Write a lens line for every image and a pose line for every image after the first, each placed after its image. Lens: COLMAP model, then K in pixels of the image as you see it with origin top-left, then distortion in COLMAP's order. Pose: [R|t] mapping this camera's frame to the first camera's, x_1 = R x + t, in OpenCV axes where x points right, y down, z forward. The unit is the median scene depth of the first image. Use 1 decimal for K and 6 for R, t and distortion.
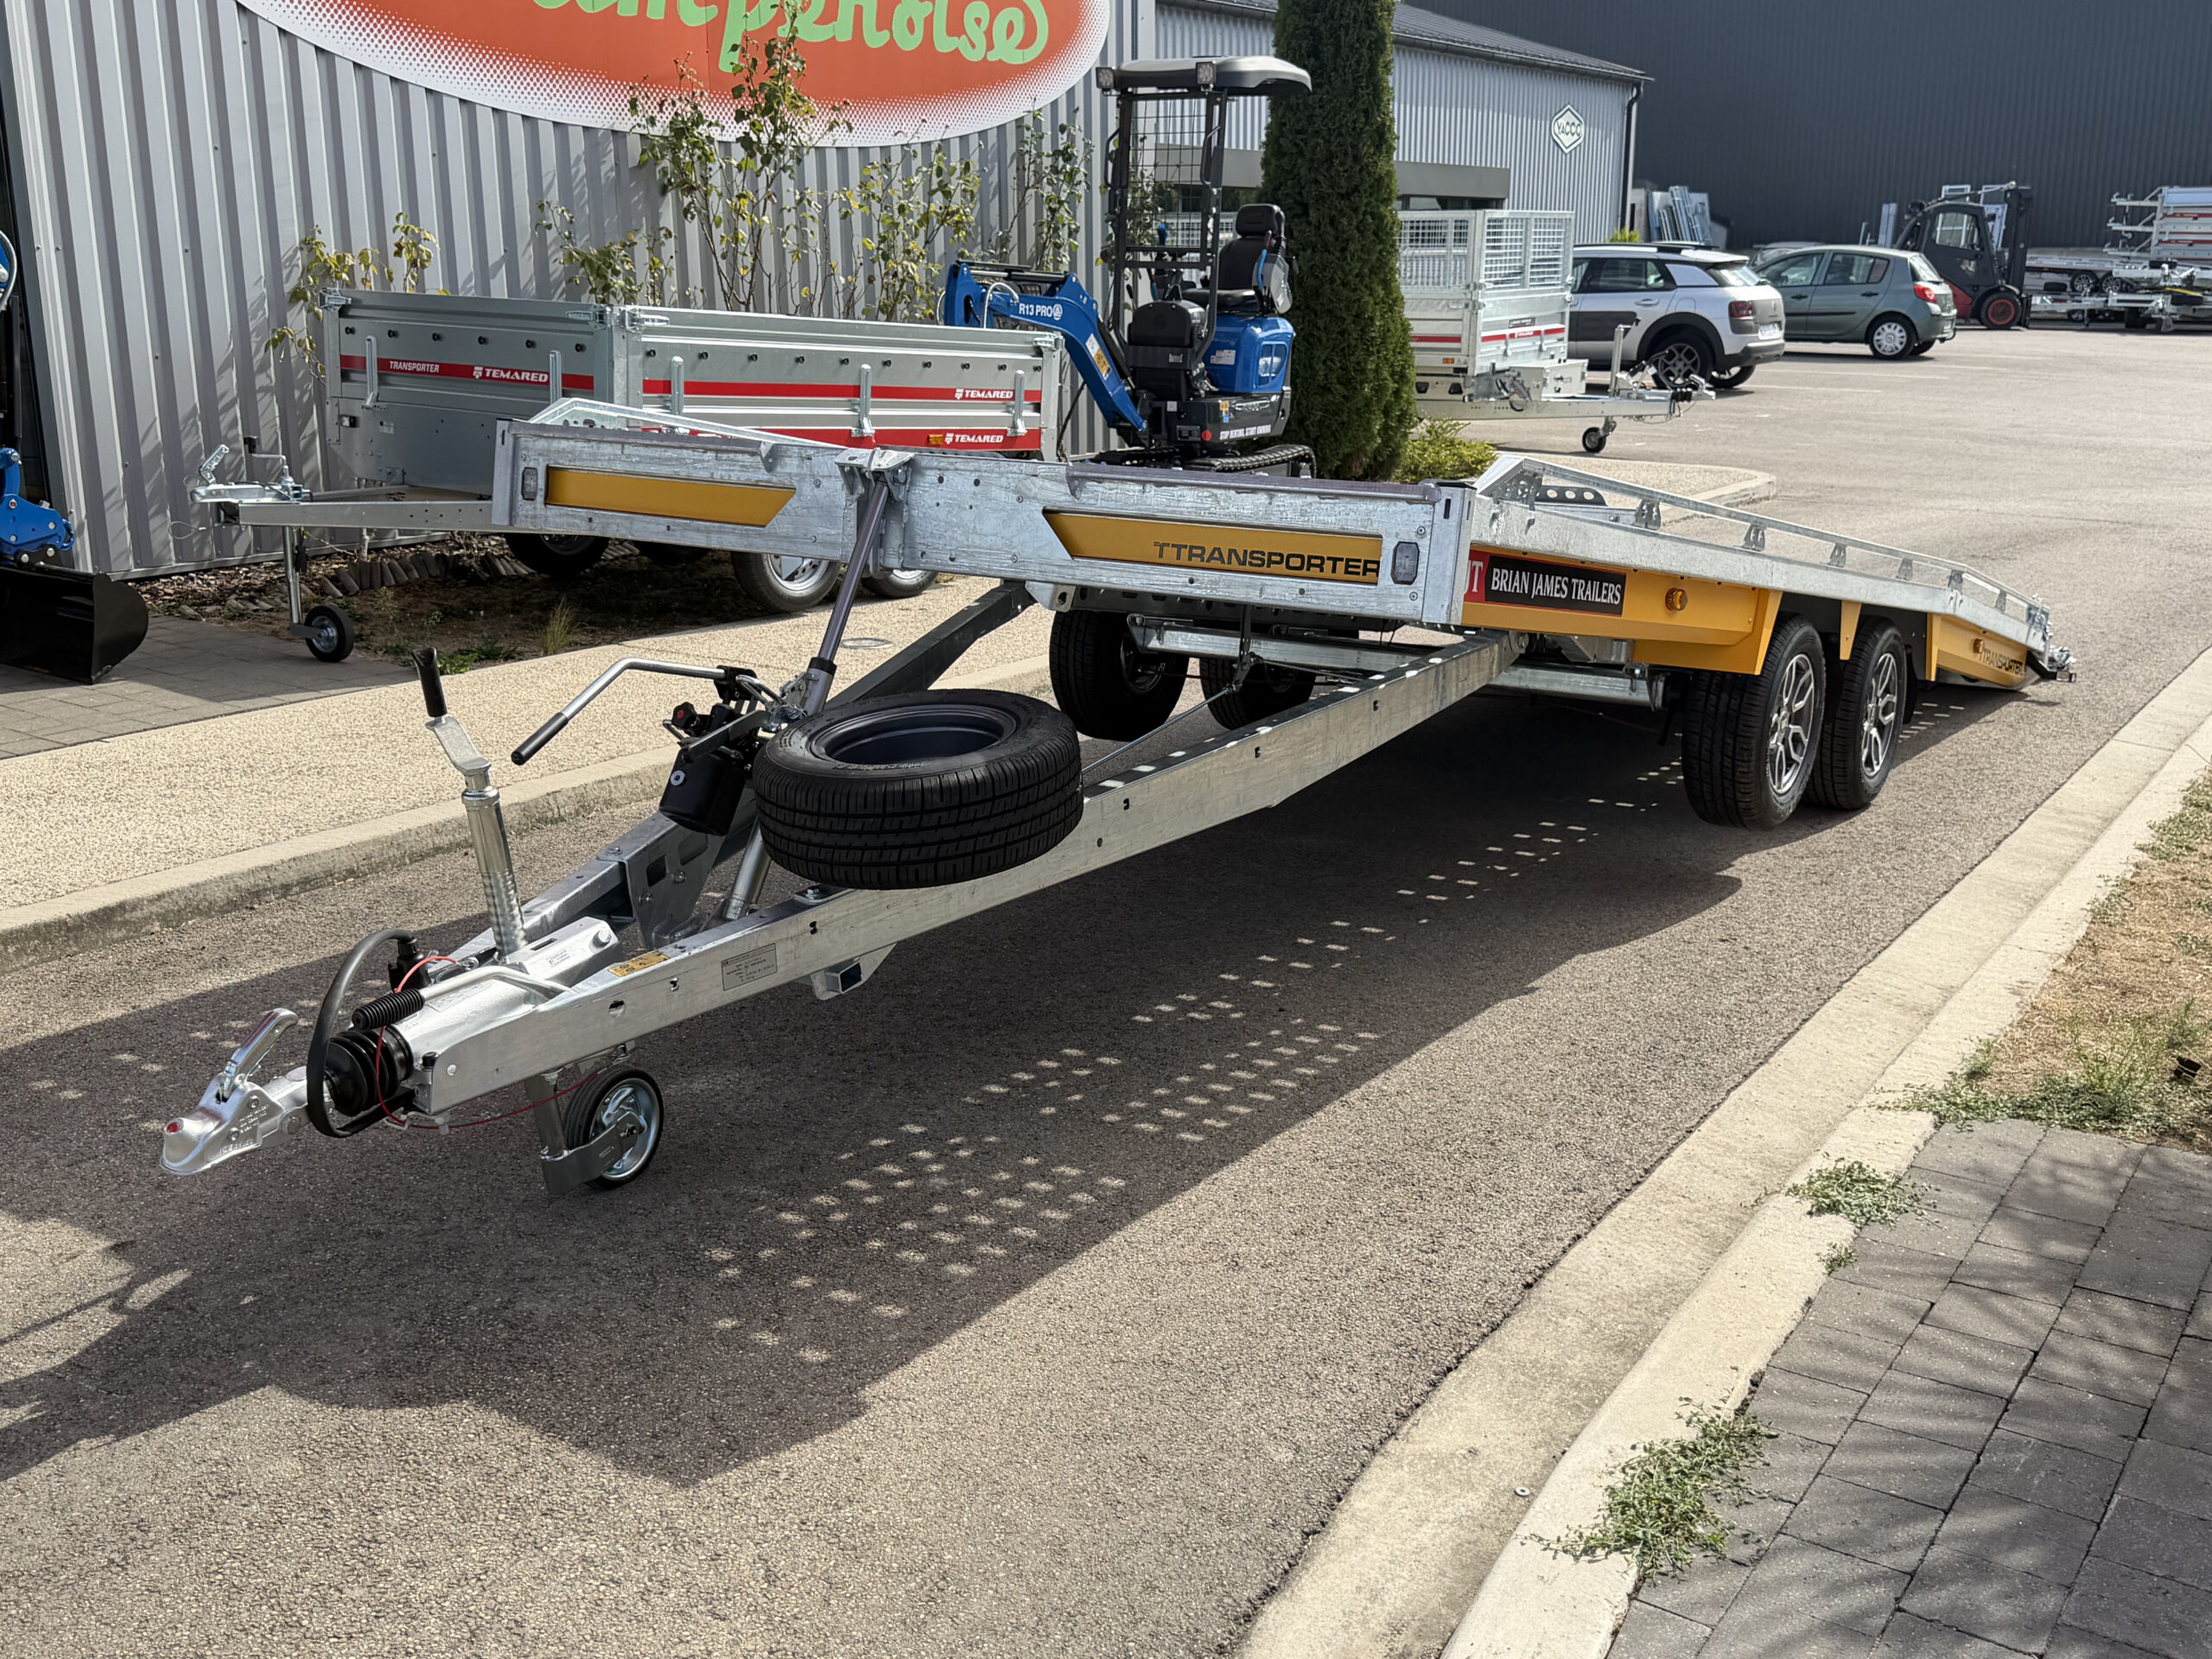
lens RADIAL K [[2147.2, 0, 1106.0], [0, 2147.2, 829.5], [0, 0, 1]] dist [0.065775, -0.006031]
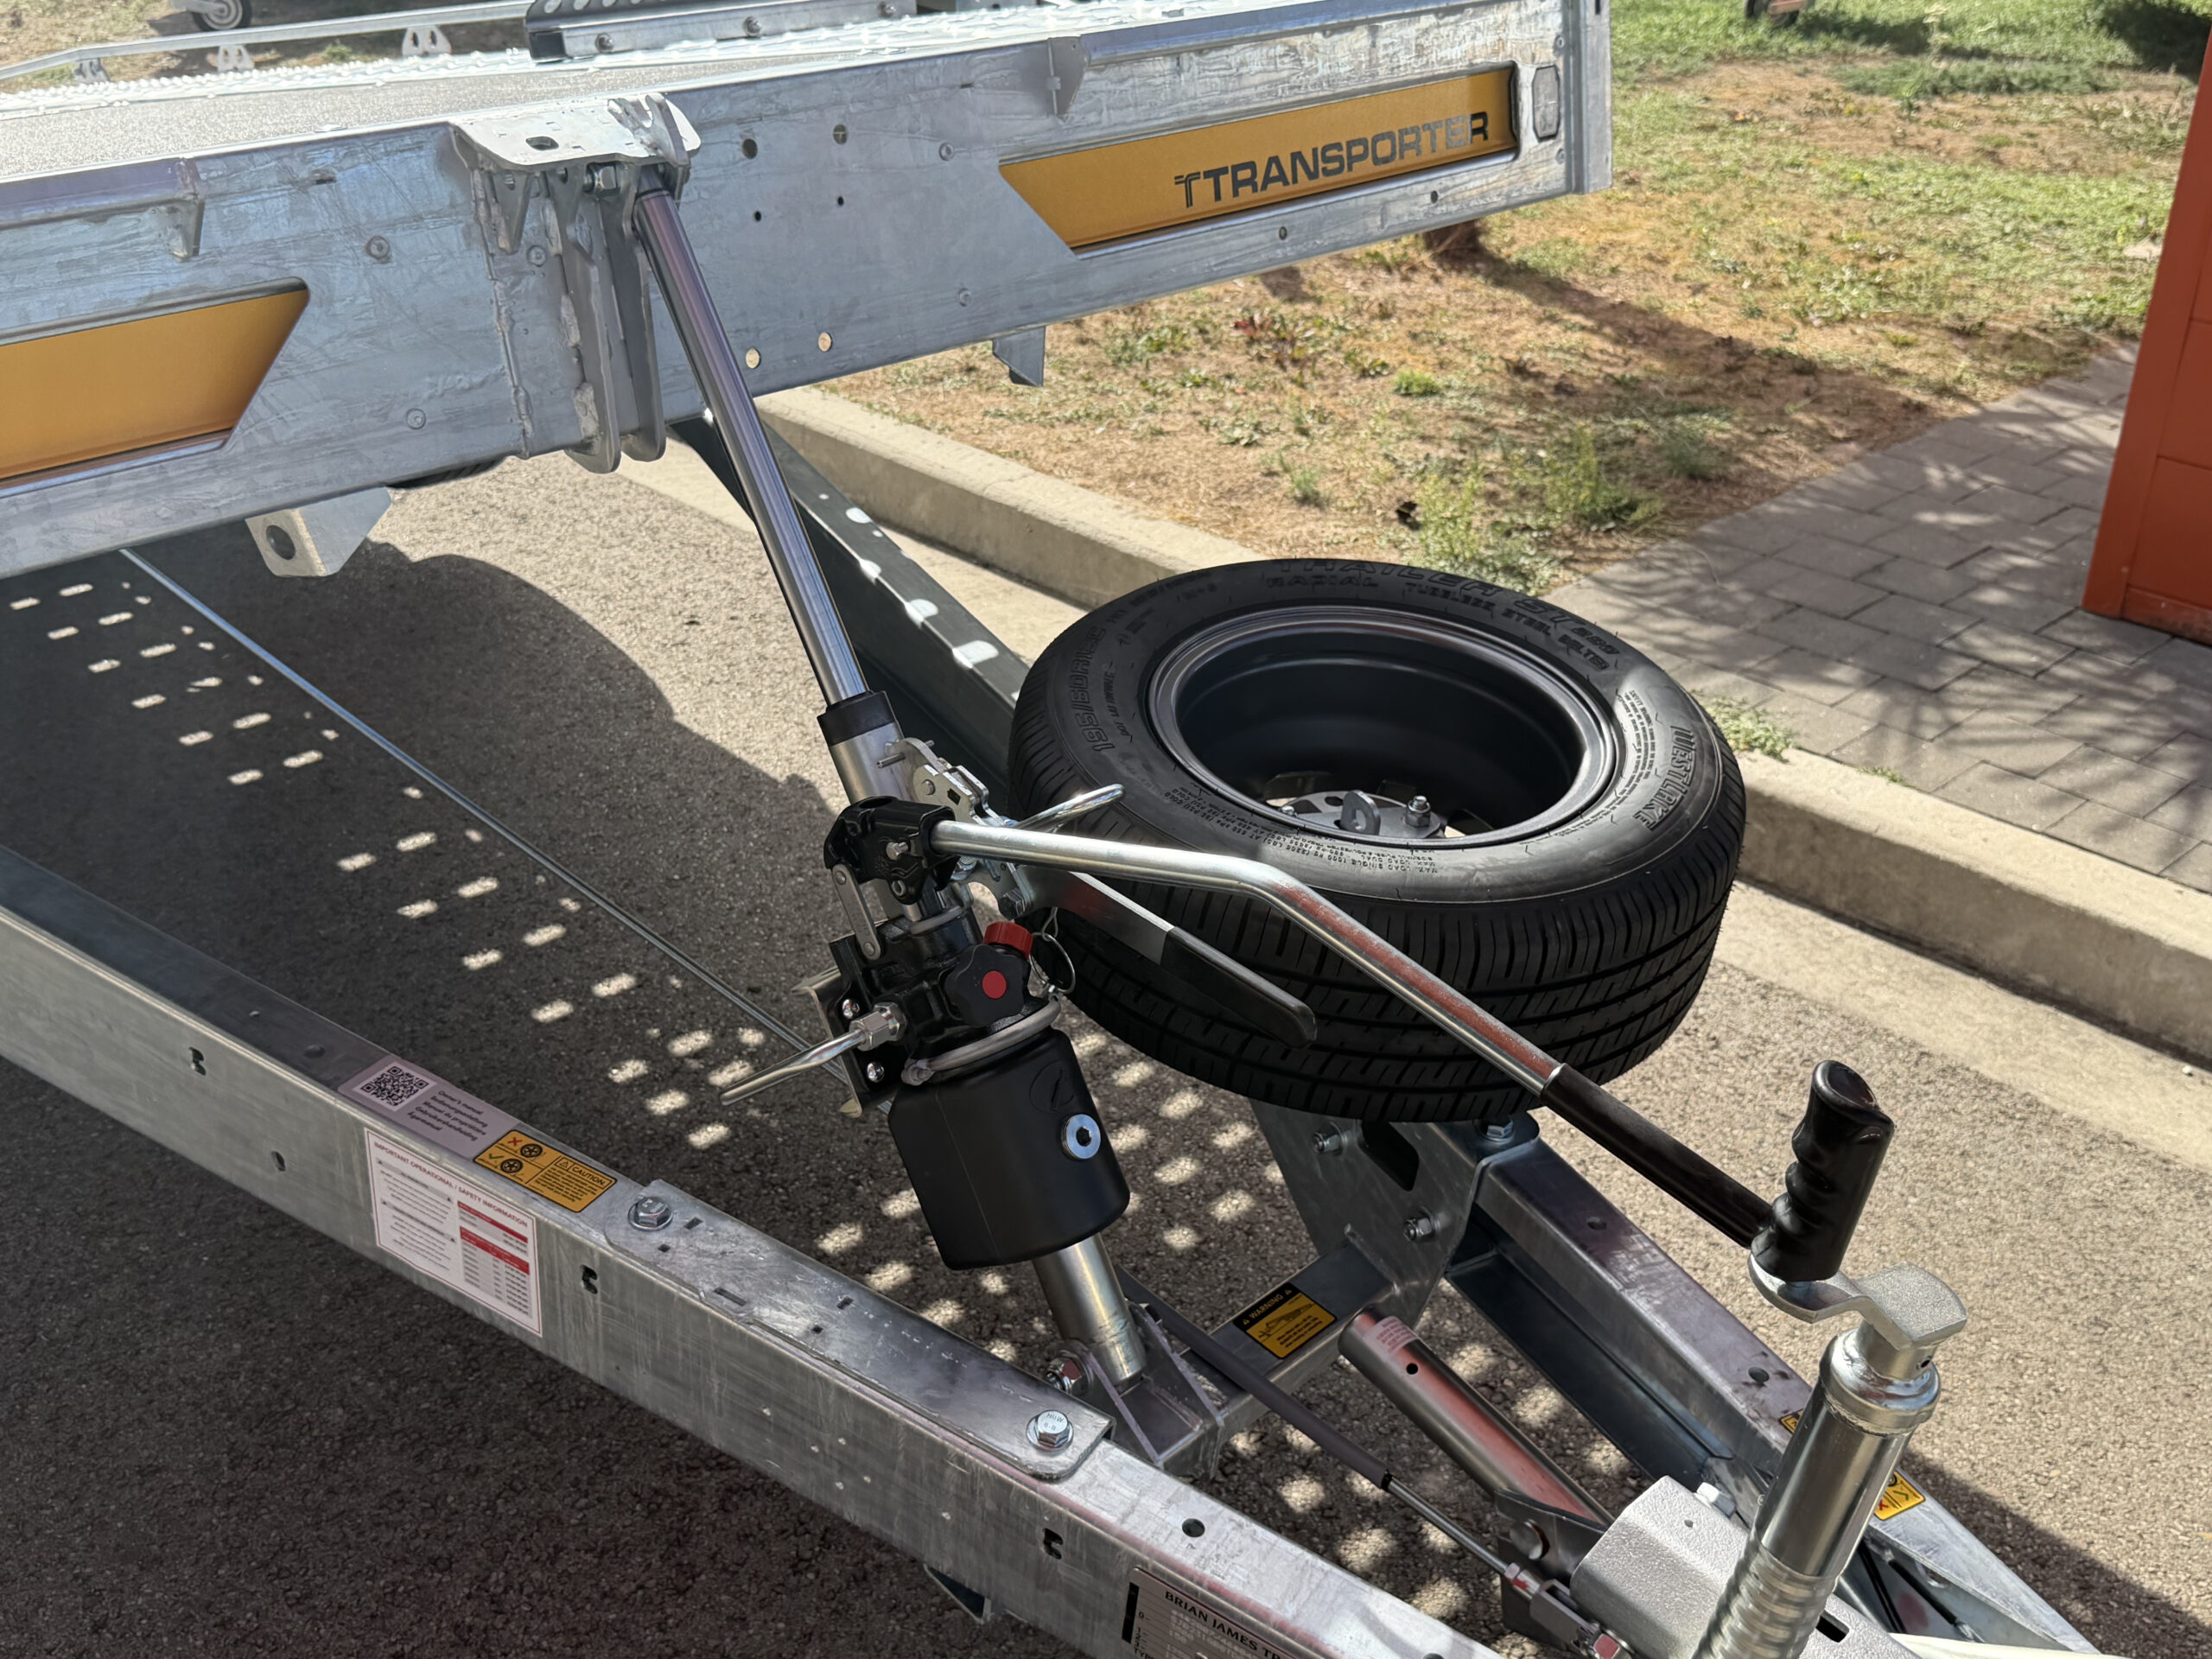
lens RADIAL K [[2279.1, 0, 1117.3], [0, 2279.1, 837.2], [0, 0, 1]] dist [0.191229, -0.521319]
pose [[0.205252, -0.457942, 0.864963, -0.498982], [0.235687, 0.880898, 0.410451, -0.220051], [-0.949907, 0.119614, 0.288737, 0.885330]]
